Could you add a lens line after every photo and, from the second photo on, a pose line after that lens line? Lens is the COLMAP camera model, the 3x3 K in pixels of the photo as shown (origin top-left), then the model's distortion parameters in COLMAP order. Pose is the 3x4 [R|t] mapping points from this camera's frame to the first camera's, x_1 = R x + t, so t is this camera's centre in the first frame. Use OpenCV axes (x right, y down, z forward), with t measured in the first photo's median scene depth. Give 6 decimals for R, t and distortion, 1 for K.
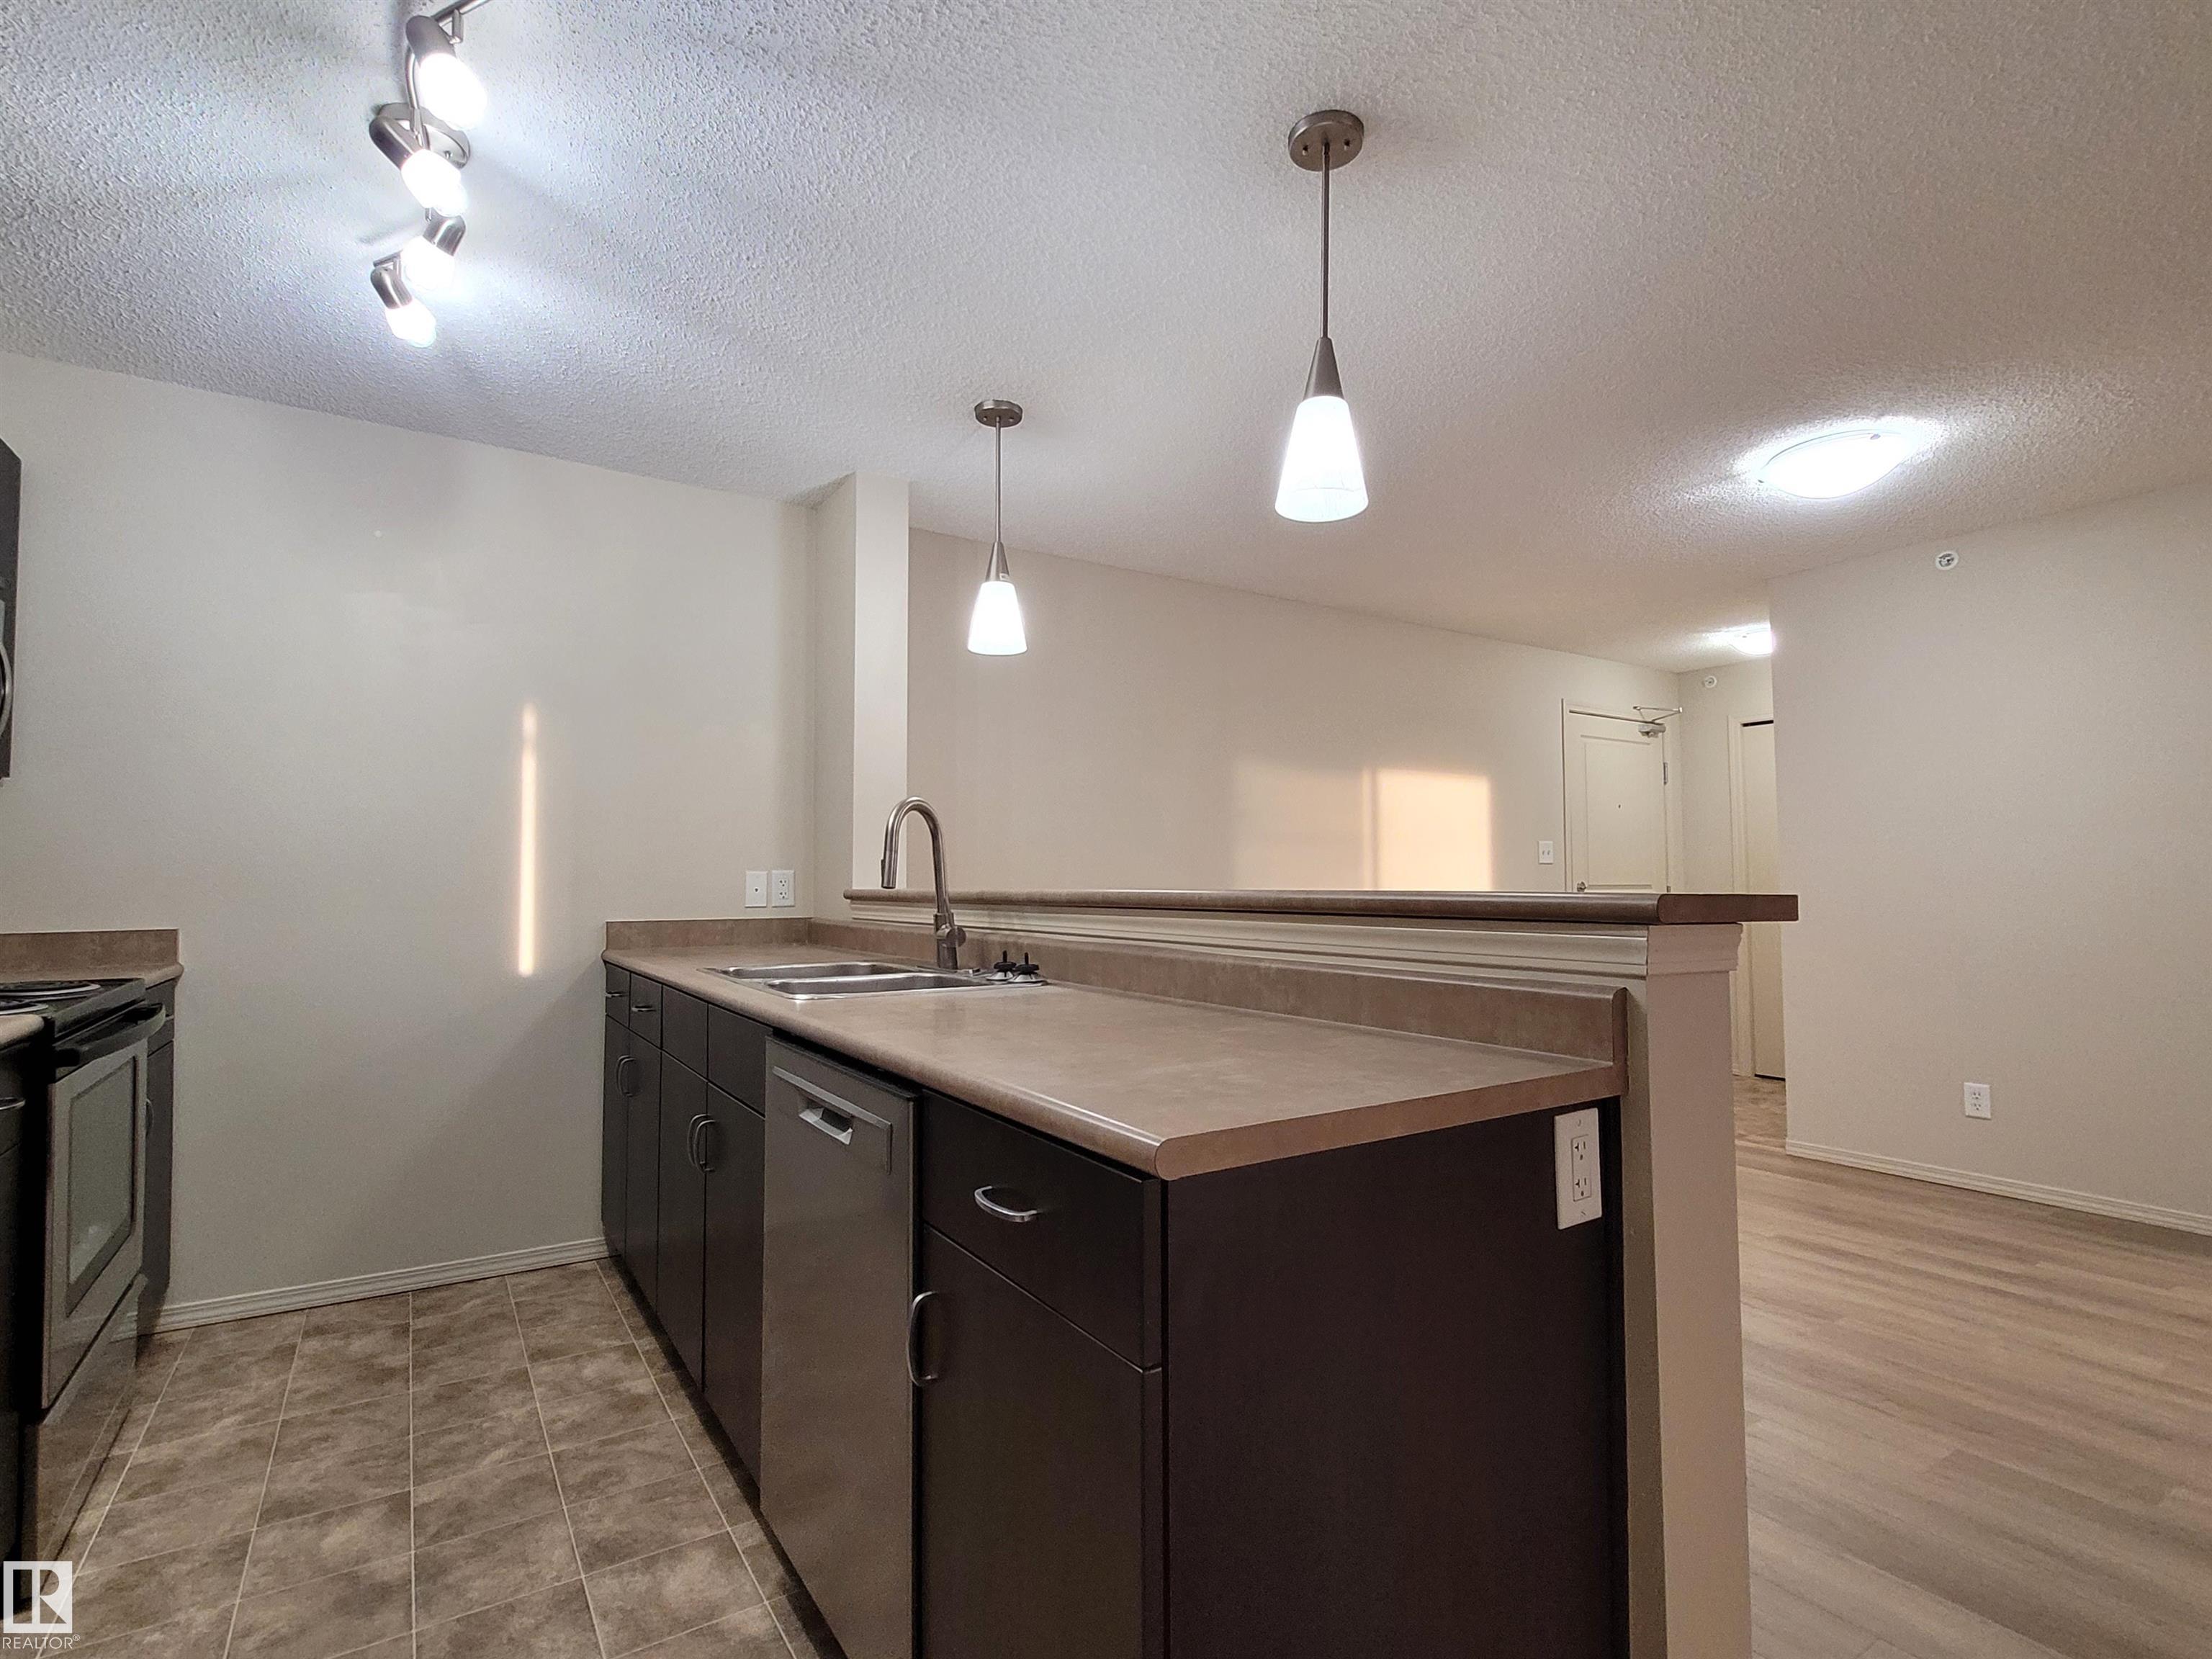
lens RADIAL K [[1080.3, 0, 1110.6], [0, 1080.3, 843.2], [0, 0, 1]] dist [0.002270, -0.000538]
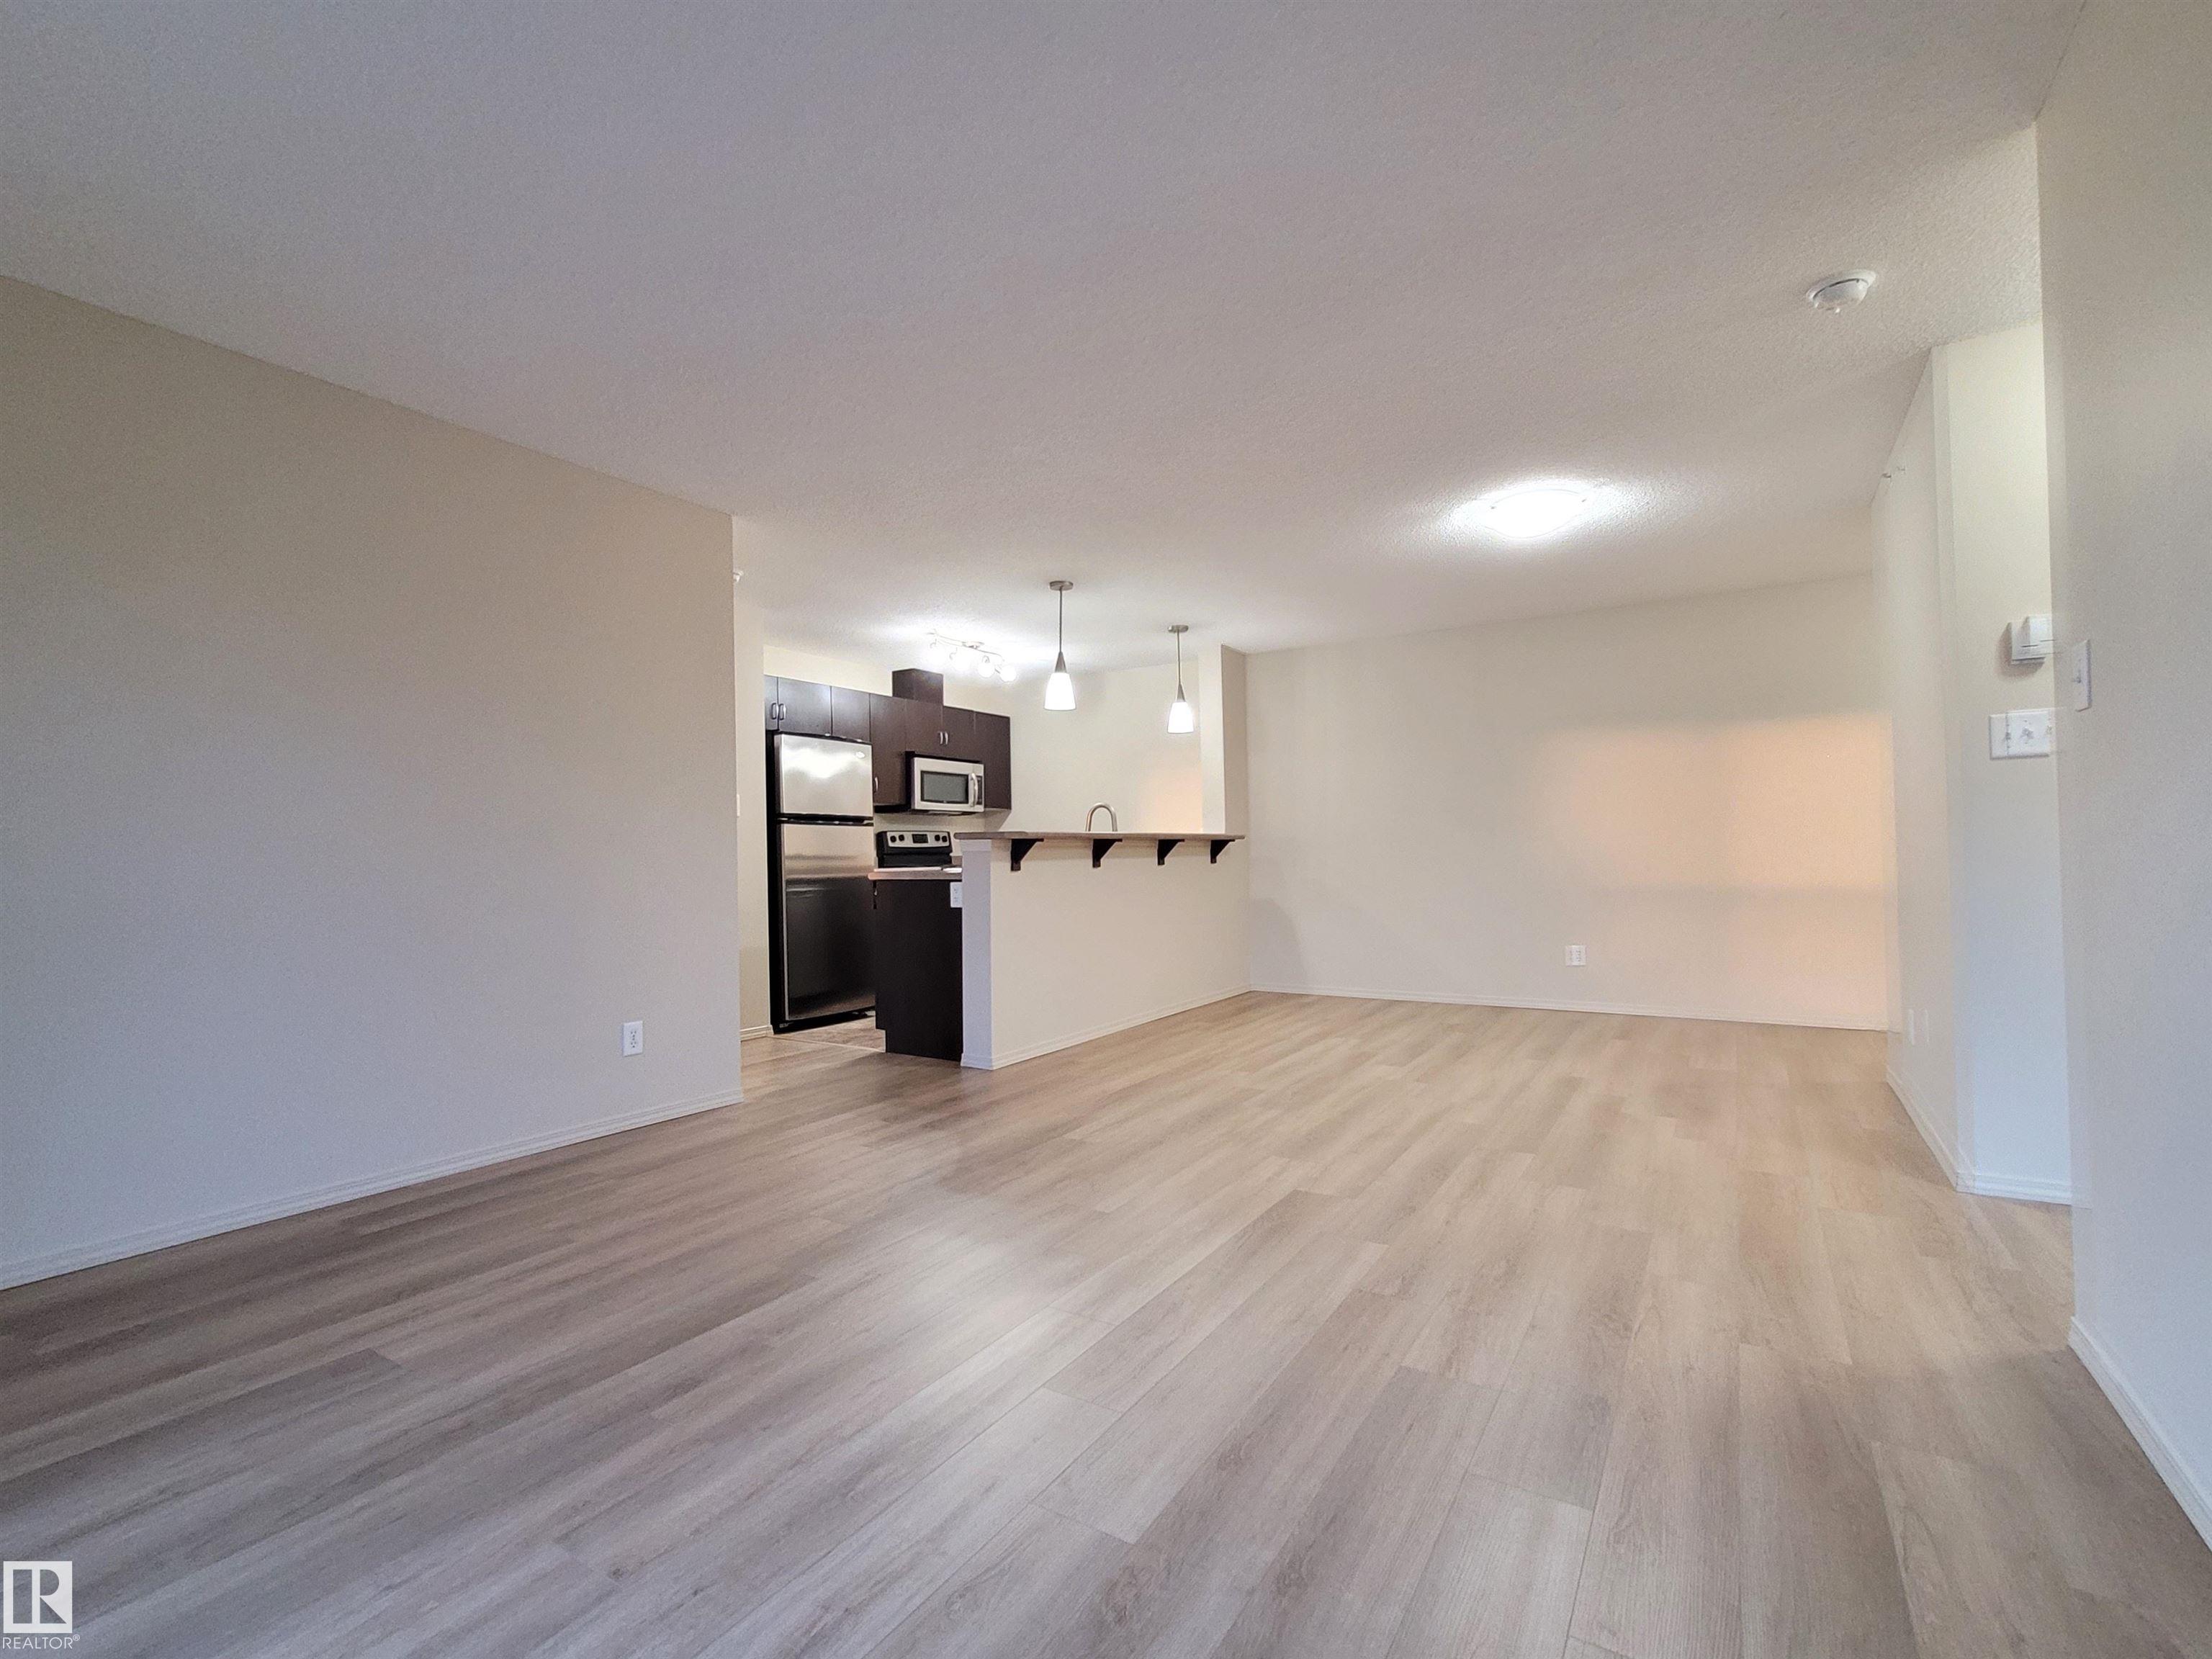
lens RADIAL K [[983.5, 0, 1100.7], [0, 983.5, 843.0], [0, 0, 1]] dist [0.002425, -0.000401]
pose [[0.415231, -0.015362, -0.909586, 1.893798], [0.052744, 0.998582, 0.007213, 0.038543], [0.908185, -0.050971, 0.415453, -0.056224]]
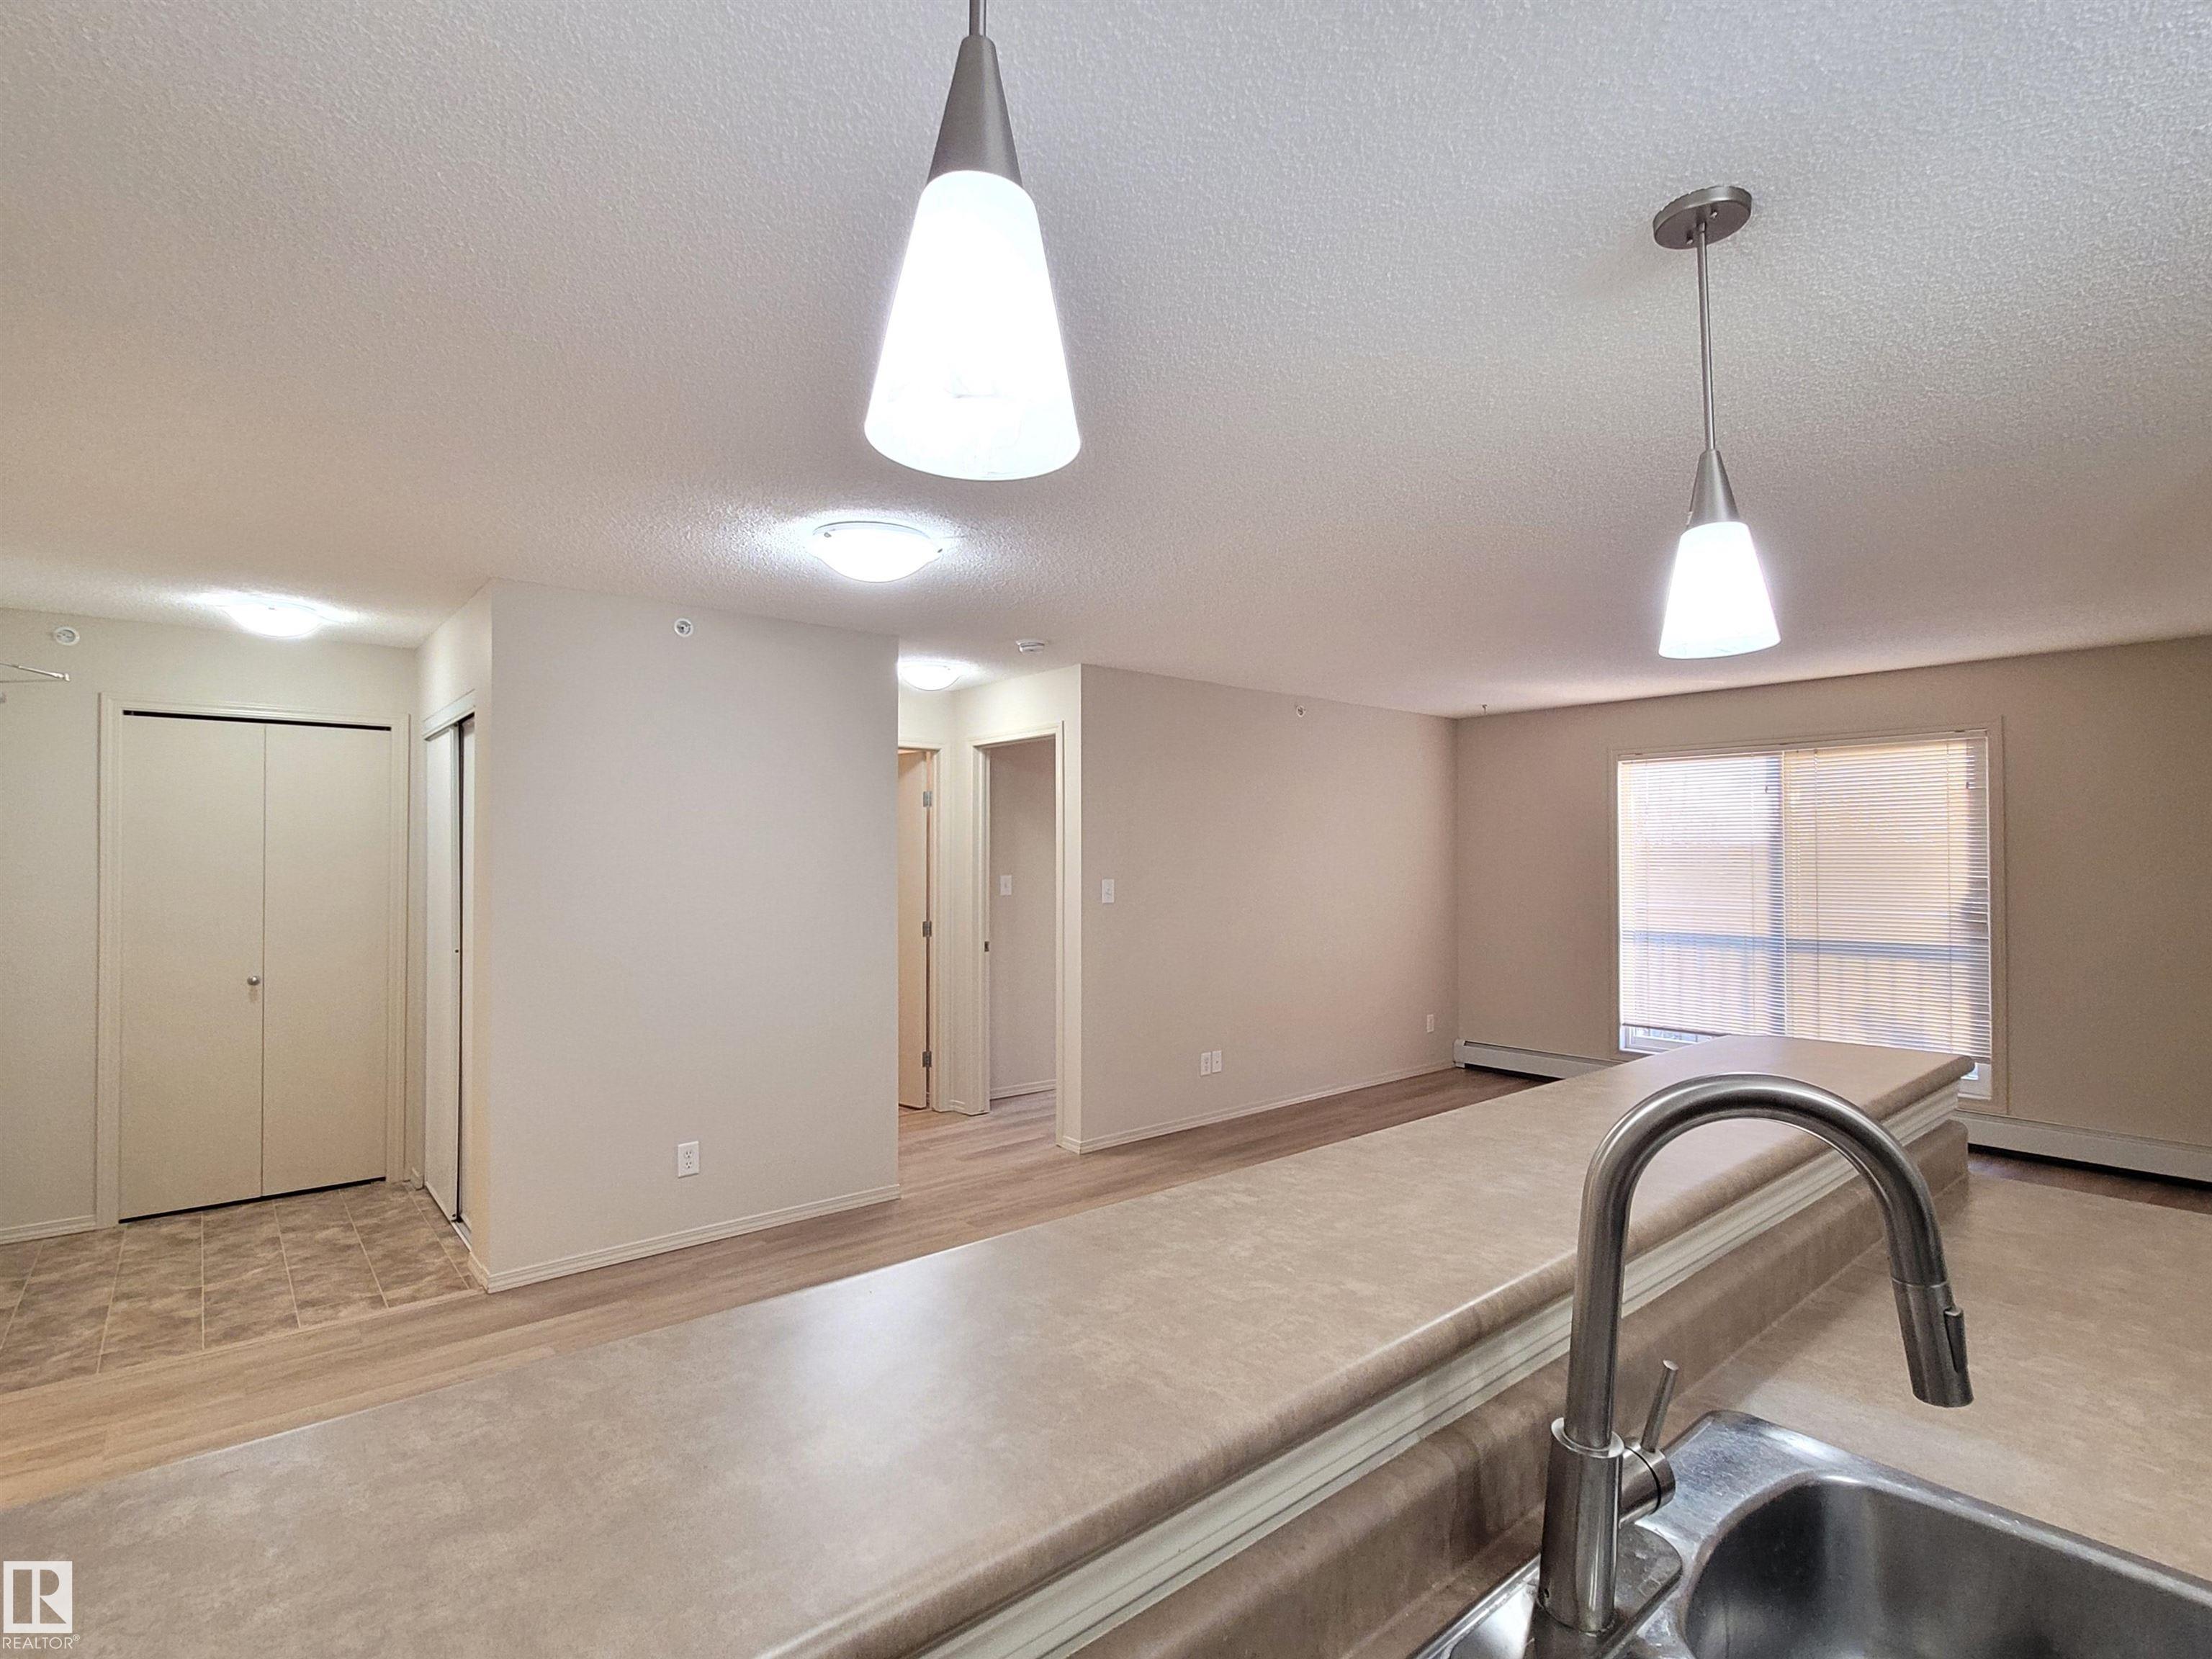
lens RADIAL K [[1080.3, 0, 1110.6], [0, 1080.3, 843.2], [0, 0, 1]] dist [0.002270, -0.000538]
pose [[-0.134161, 0.015208, 0.990843, -0.387465], [-0.039127, 0.999021, -0.020632, -0.082419], [-0.990187, -0.041536, -0.133434, 1.070066]]
